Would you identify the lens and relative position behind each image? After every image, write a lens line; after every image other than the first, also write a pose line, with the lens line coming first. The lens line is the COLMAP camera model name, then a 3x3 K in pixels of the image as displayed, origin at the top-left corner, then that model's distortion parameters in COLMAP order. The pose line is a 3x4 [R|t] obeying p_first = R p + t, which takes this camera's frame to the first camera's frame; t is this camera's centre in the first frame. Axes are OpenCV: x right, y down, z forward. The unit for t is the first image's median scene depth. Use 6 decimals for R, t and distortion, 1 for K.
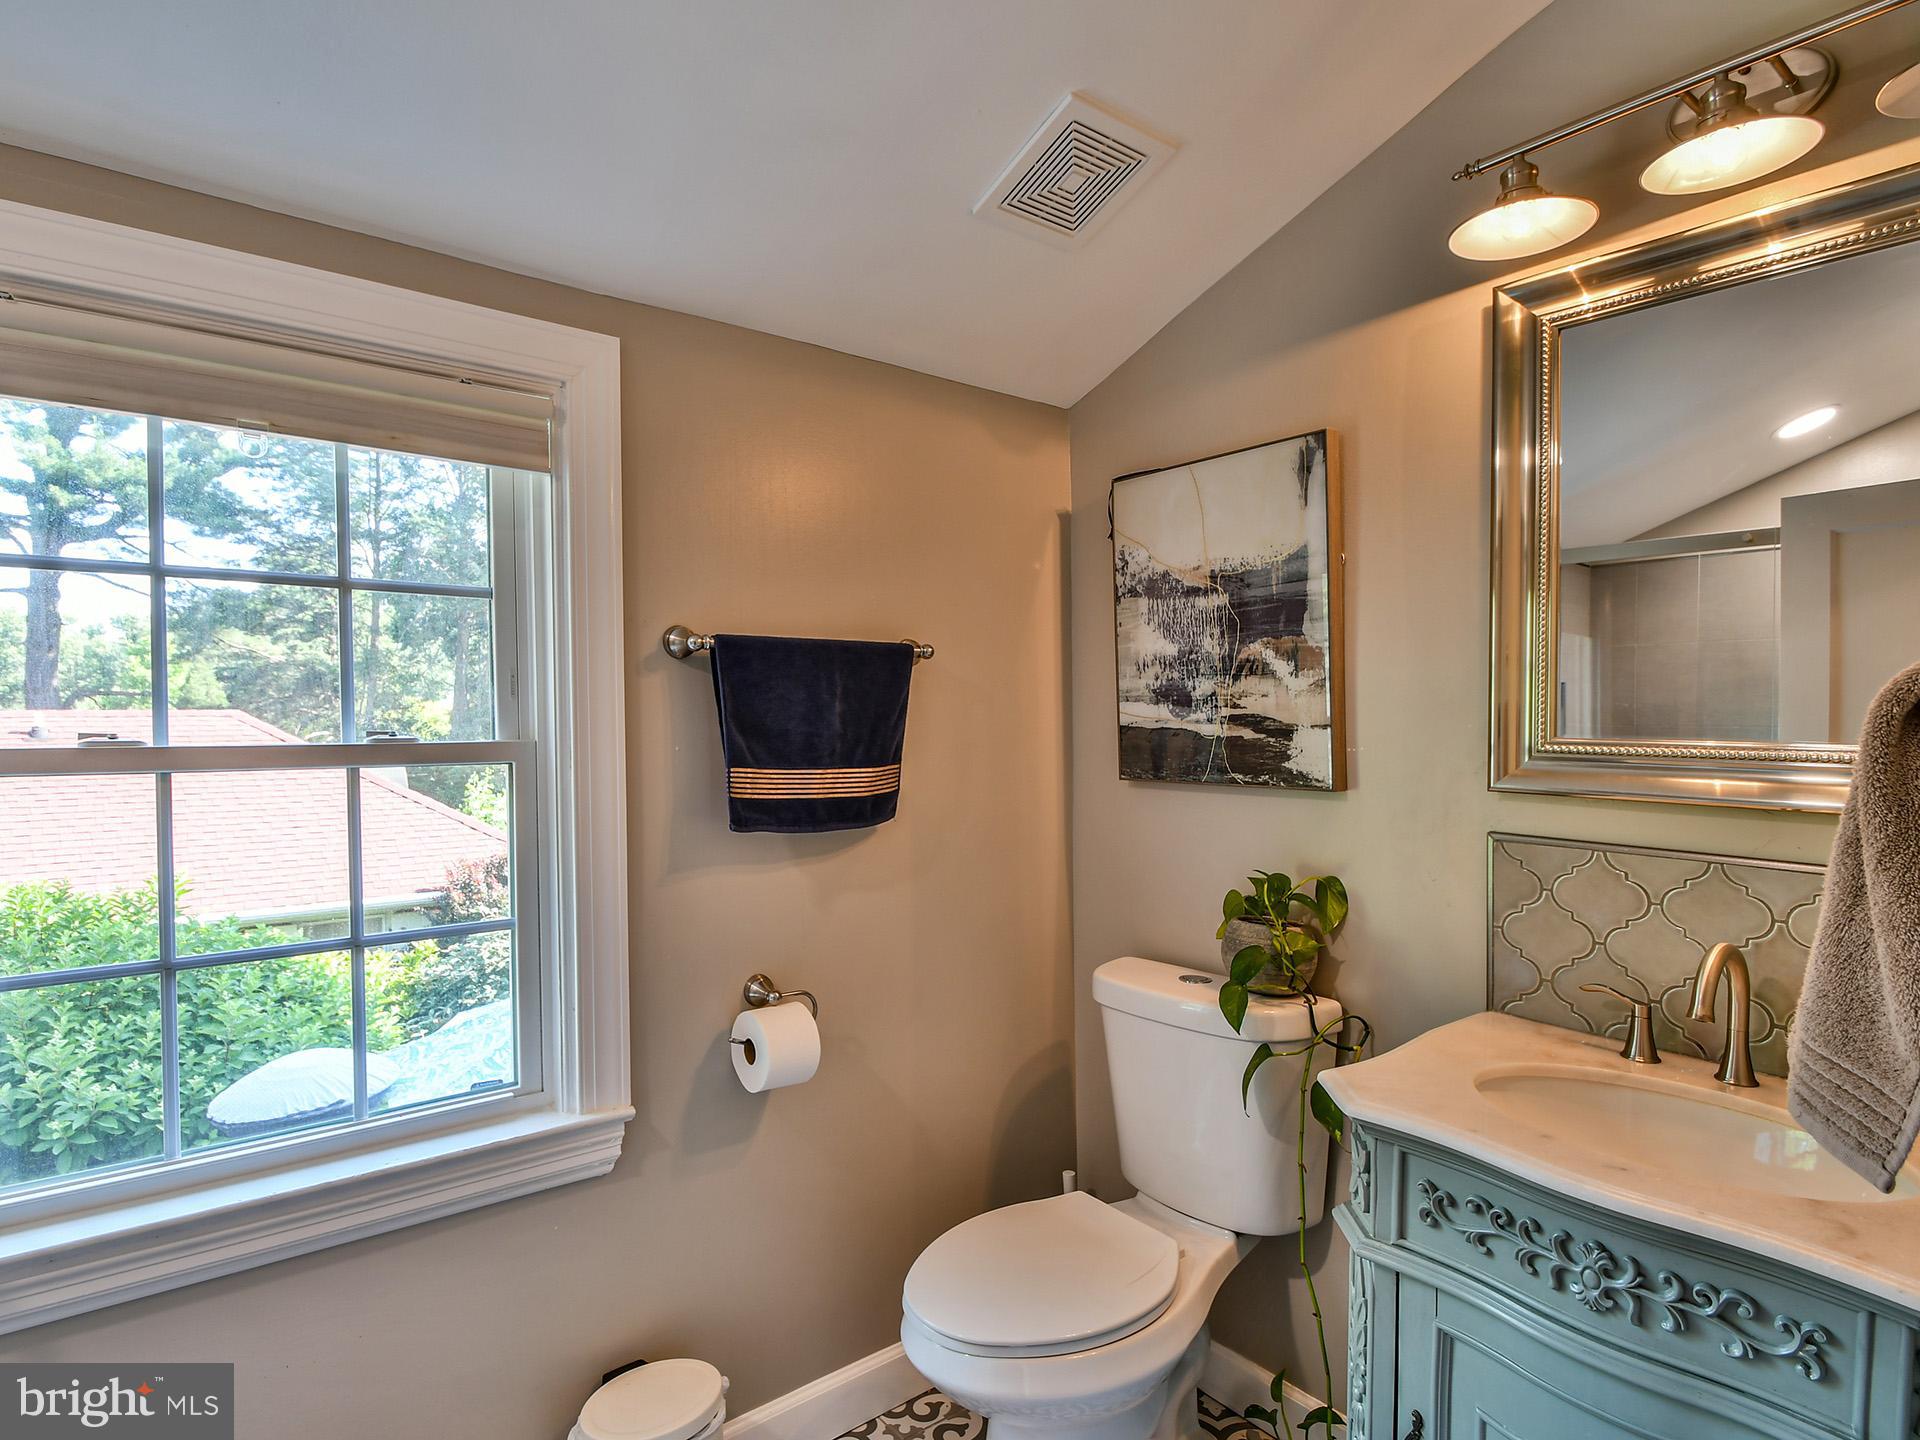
lens RADIAL K [[997.0, 0, 953.5], [0, 997.0, 711.4], [0, 0, 1]] dist [0.002758, 0.000494]
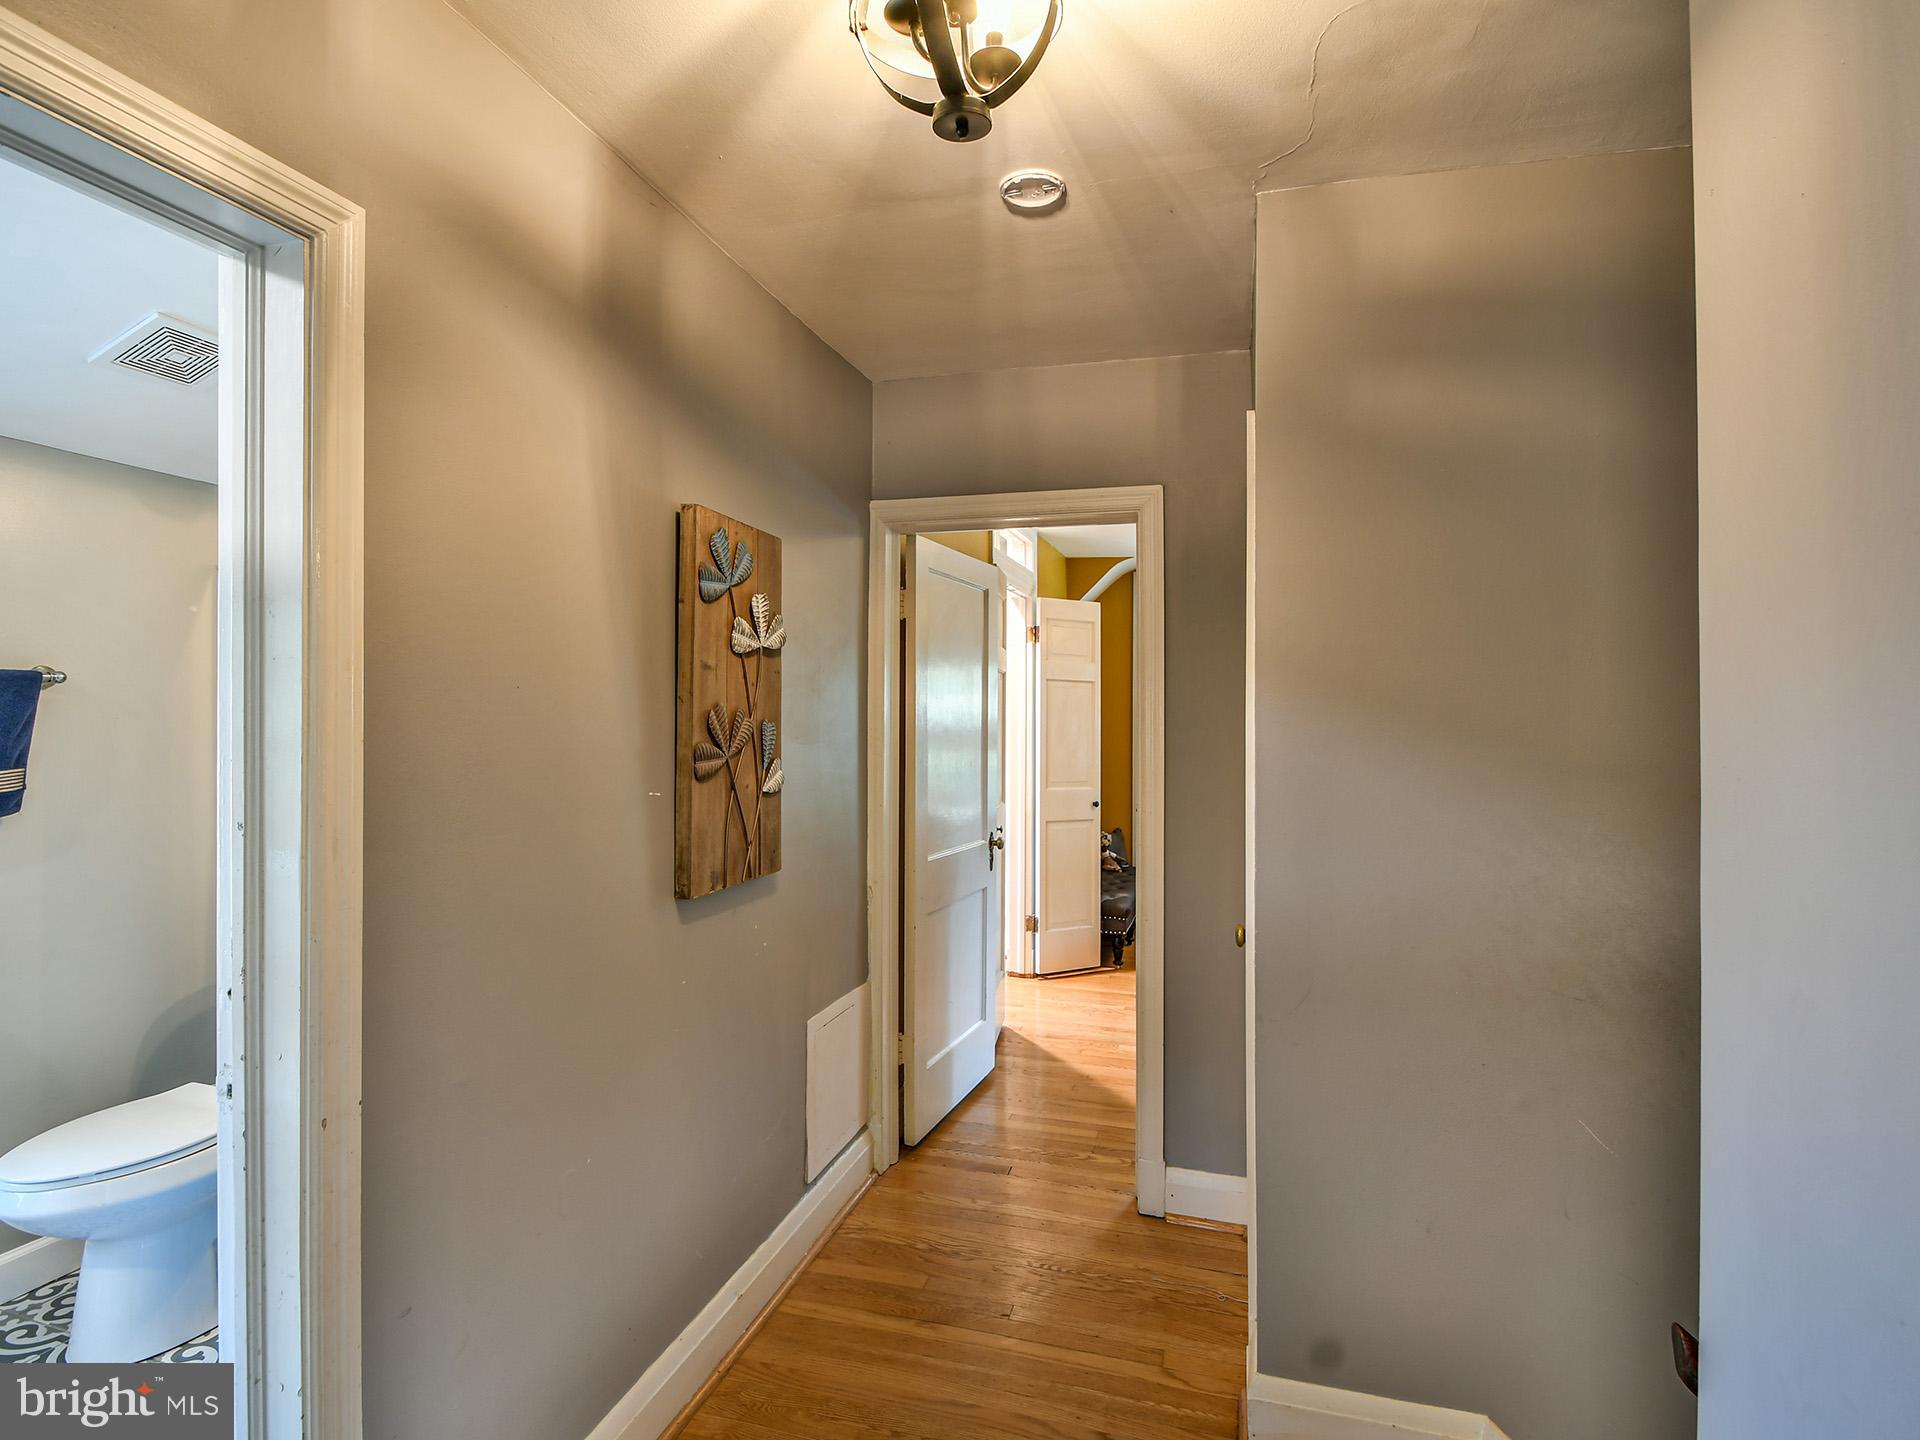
lens RADIAL K [[997.0, 0, 953.5], [0, 997.0, 711.4], [0, 0, 1]] dist [0.002758, 0.000494]
pose [[0.817708, 0.006393, 0.575598, 0.173623], [0.004082, 0.999849, -0.016904, 0.007440], [-0.575619, 0.016172, 0.817558, -0.677122]]
